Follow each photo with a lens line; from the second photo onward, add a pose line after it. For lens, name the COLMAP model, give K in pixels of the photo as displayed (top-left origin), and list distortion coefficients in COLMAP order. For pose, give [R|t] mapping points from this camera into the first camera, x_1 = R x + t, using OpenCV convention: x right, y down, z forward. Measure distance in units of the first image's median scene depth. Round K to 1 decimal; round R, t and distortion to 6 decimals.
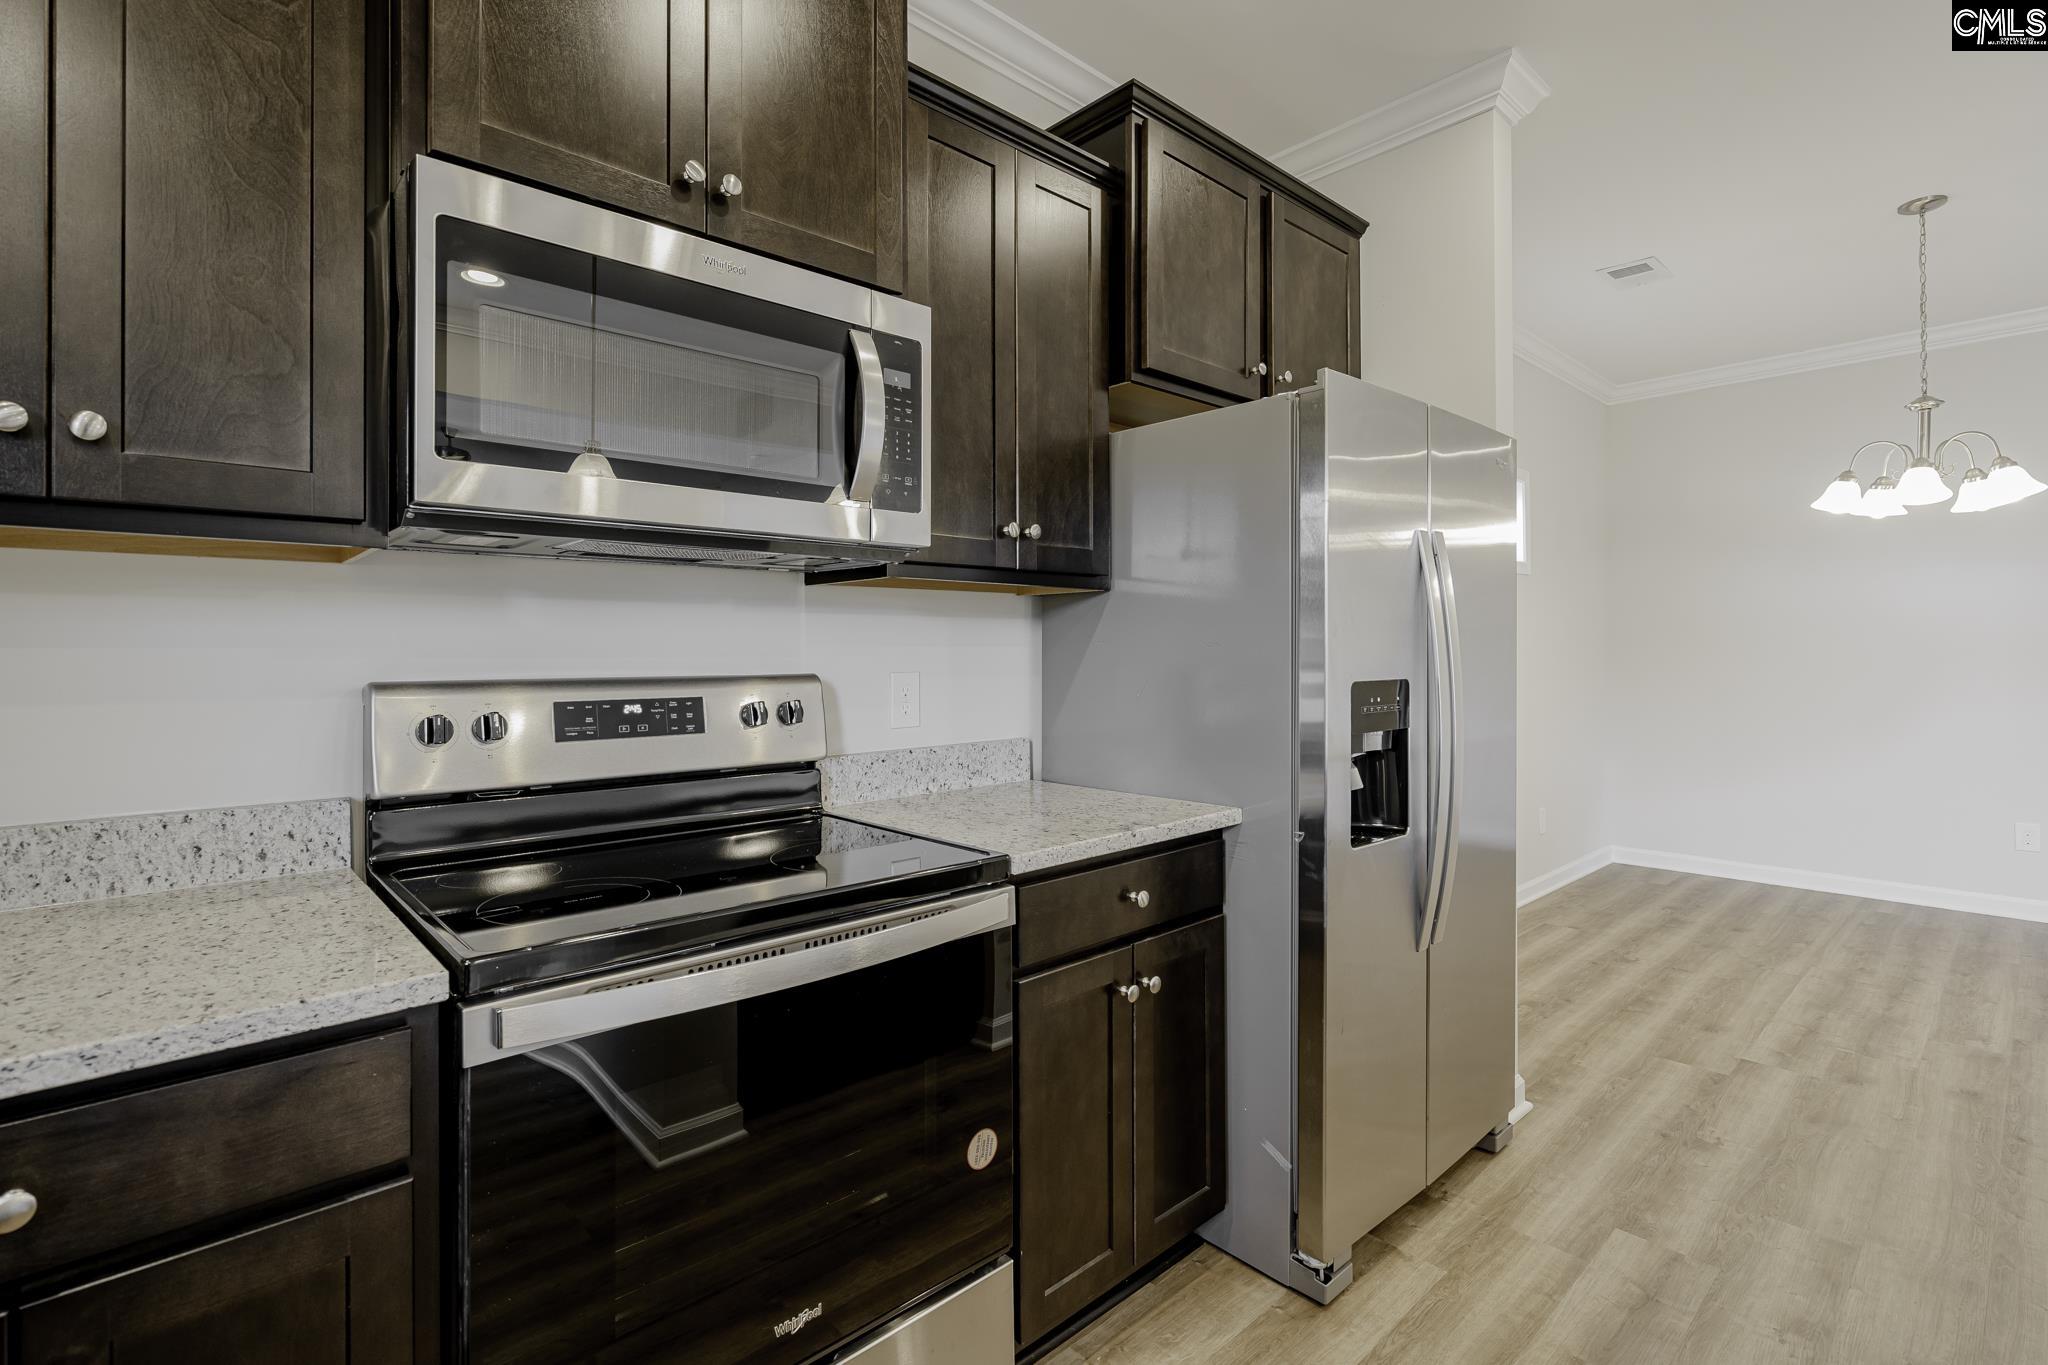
lens RADIAL K [[950.4, 0, 1019.8], [0, 950.4, 645.1], [0, 0, 1]] dist [-0.004218, -0.000164]
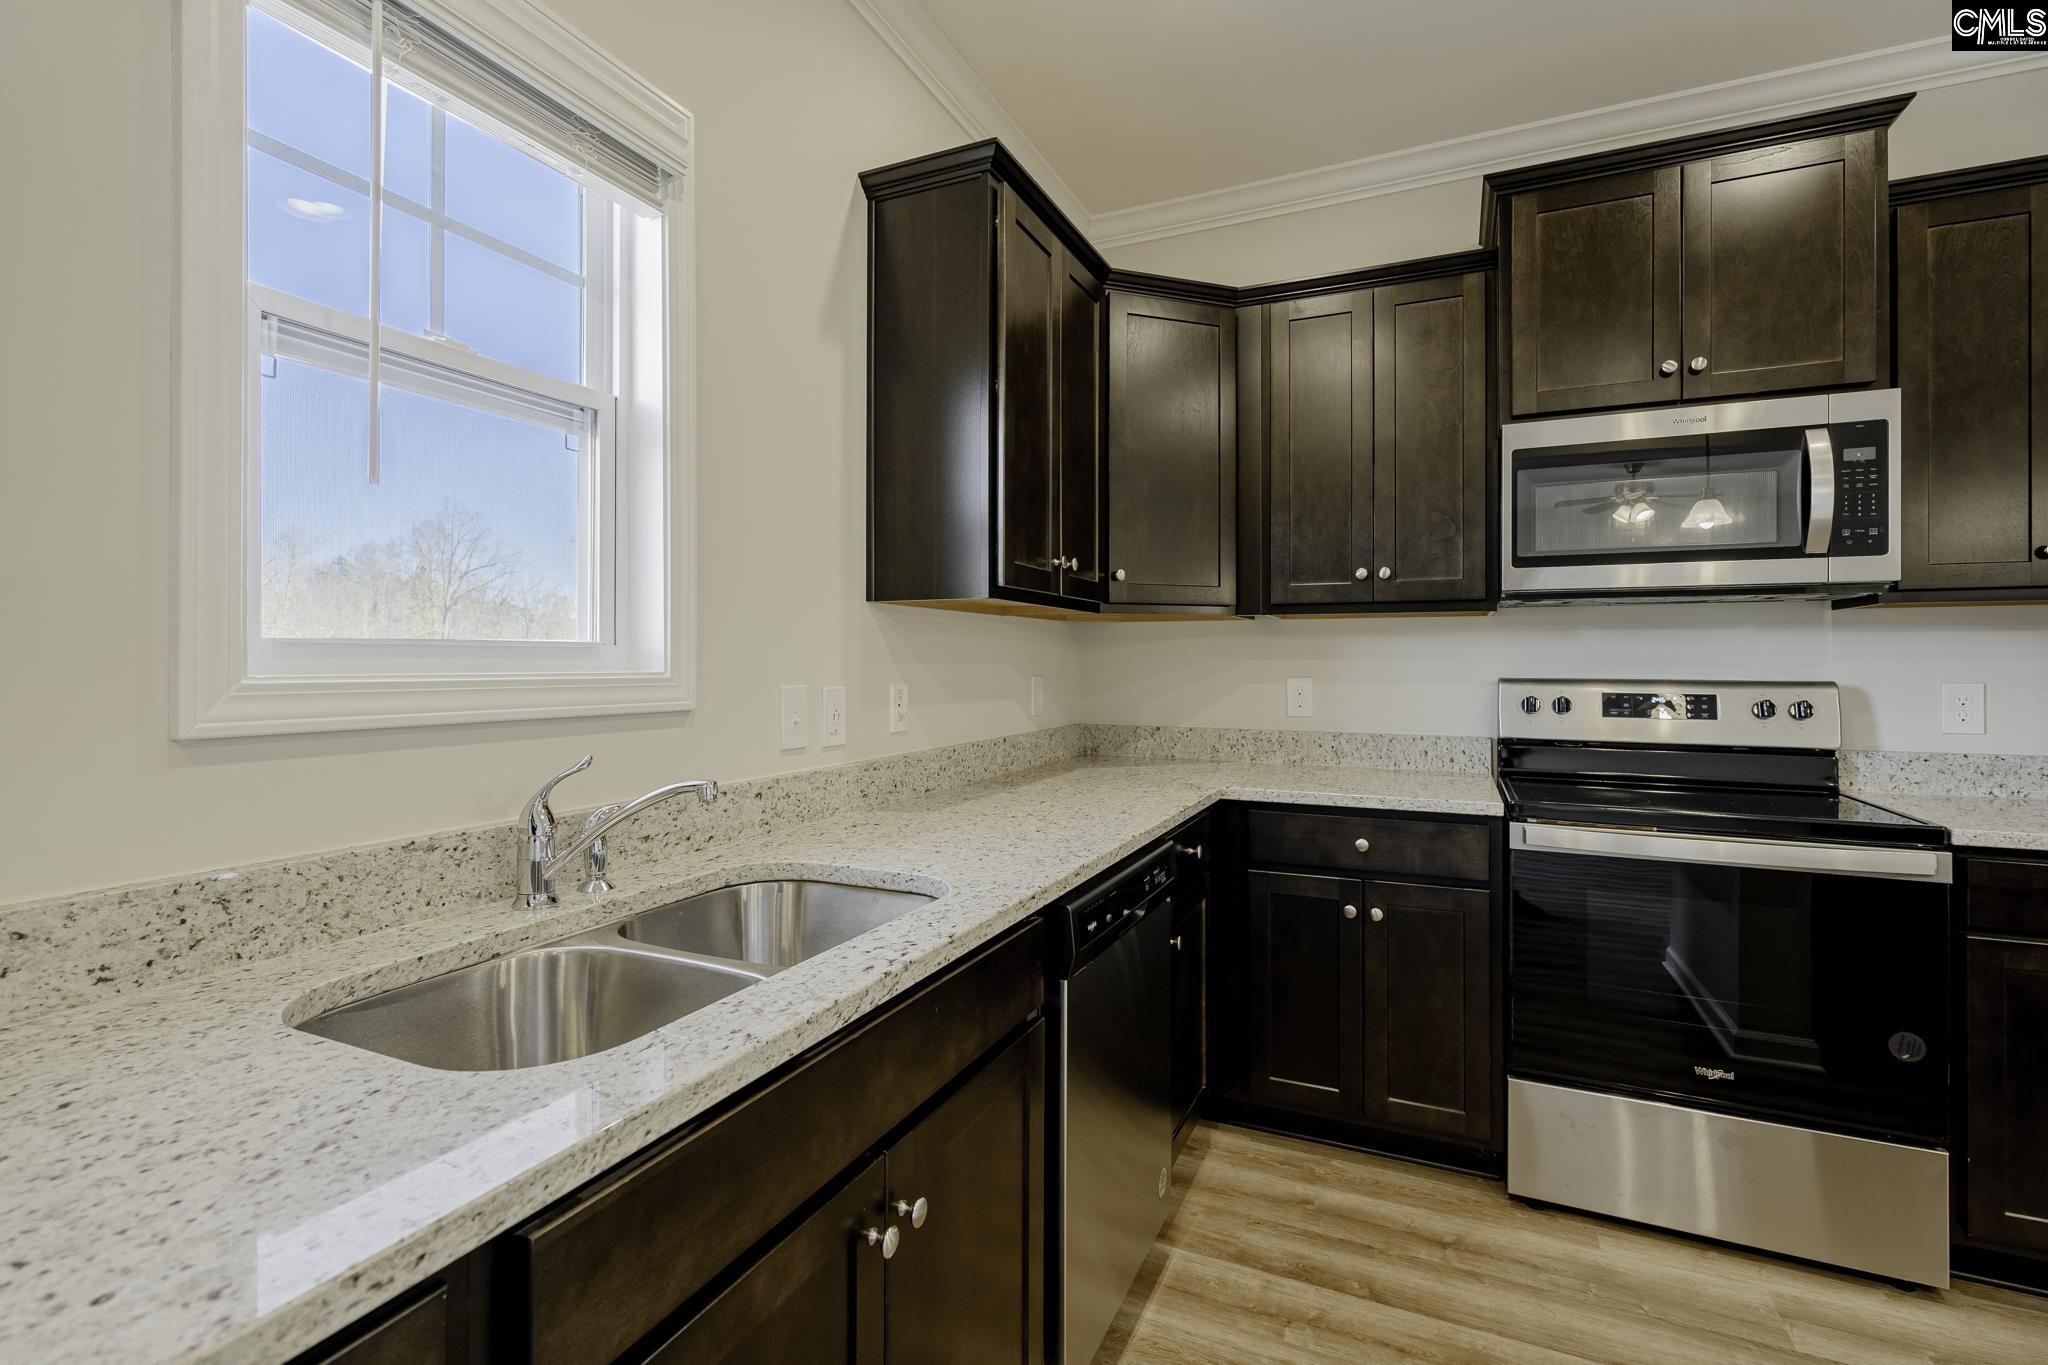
lens RADIAL K [[942.5, 0, 1022.9], [0, 942.5, 661.2], [0, 0, 1]] dist [-0.000801, -0.000251]
pose [[0.389675, 0.002187, -0.920950, 0.642359], [0.000512, 0.999997, 0.002592, -0.000161], [0.920952, -0.001482, 0.389672, -0.584989]]
